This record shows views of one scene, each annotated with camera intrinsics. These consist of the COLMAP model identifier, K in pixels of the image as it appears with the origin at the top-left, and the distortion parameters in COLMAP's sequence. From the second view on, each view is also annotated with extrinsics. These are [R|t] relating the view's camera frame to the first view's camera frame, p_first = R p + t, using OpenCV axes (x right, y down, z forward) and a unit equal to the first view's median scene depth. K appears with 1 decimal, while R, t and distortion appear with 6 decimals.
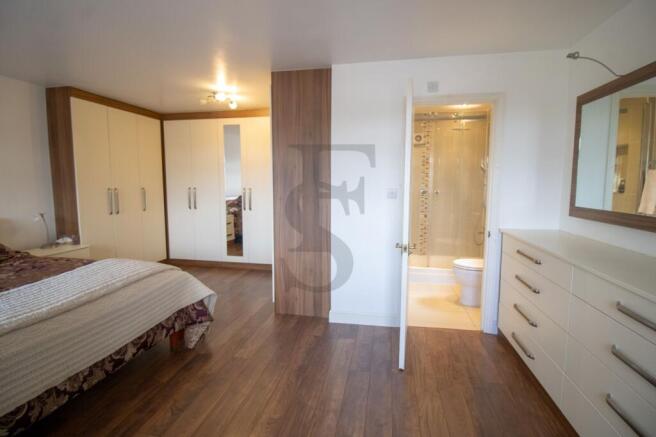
lens RADIAL K [[310.9, 0, 328.5], [0, 310.9, 216.1], [0, 0, 1]] dist [-0.026148, -0.001323]
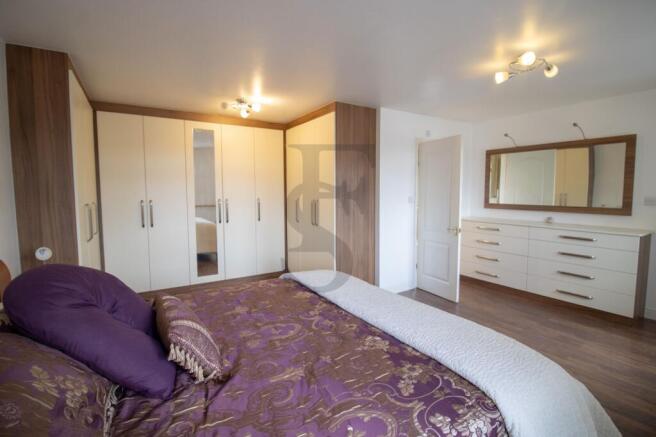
lens RADIAL K [[310.9, 0, 330.6], [0, 310.9, 215.6], [0, 0, 1]] dist [-0.026148, -0.001323]
pose [[0.729299, -0.056994, 0.681818, -0.668779], [0.078771, 0.996892, -0.000925, -0.015126], [-0.679646, 0.054382, 0.731522, 0.099577]]
